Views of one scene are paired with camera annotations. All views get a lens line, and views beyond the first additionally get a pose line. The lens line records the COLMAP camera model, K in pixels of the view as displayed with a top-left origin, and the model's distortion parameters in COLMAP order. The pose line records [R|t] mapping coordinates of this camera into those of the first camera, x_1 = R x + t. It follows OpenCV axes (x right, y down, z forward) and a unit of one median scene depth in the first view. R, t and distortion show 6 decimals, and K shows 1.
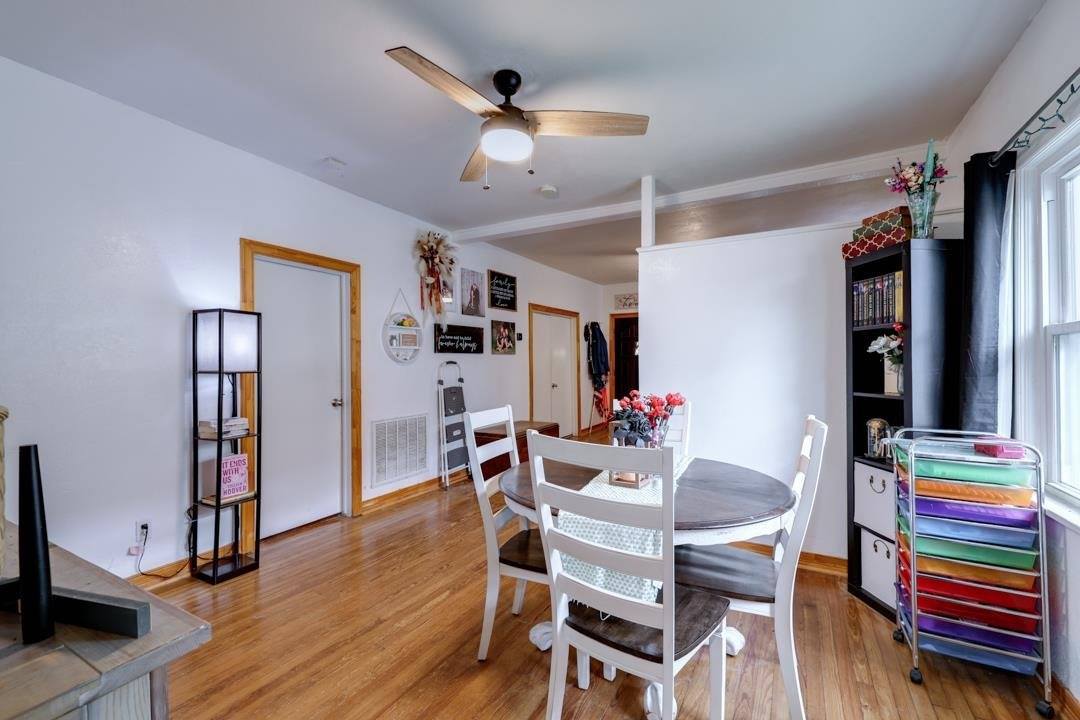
lens RADIAL K [[458.4, 0, 540.4], [0, 458.4, 360.4], [0, 0, 1]] dist [-0.001103, 0.000657]
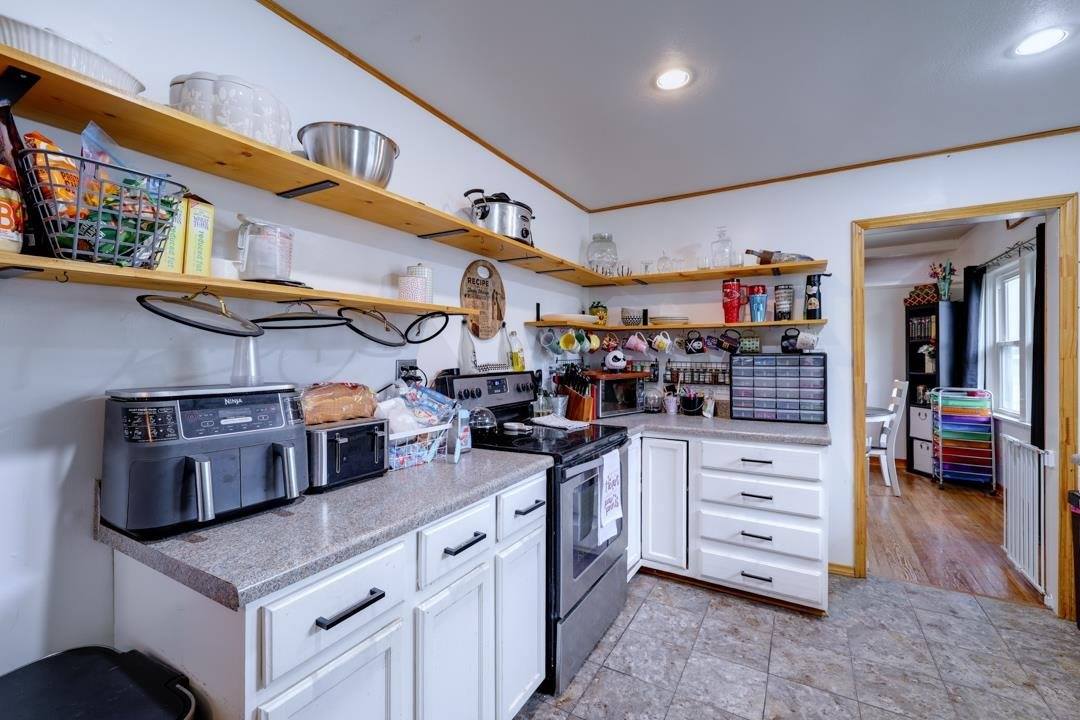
lens RADIAL K [[458.4, 0, 540.7], [0, 458.4, 356.0], [0, 0, 1]] dist [-0.001103, 0.000657]
pose [[0.999466, -0.000763, -0.032661, -1.002065], [0.000874, 0.999994, 0.003385, -0.012468], [0.032659, -0.003411, 0.999461, -1.225706]]
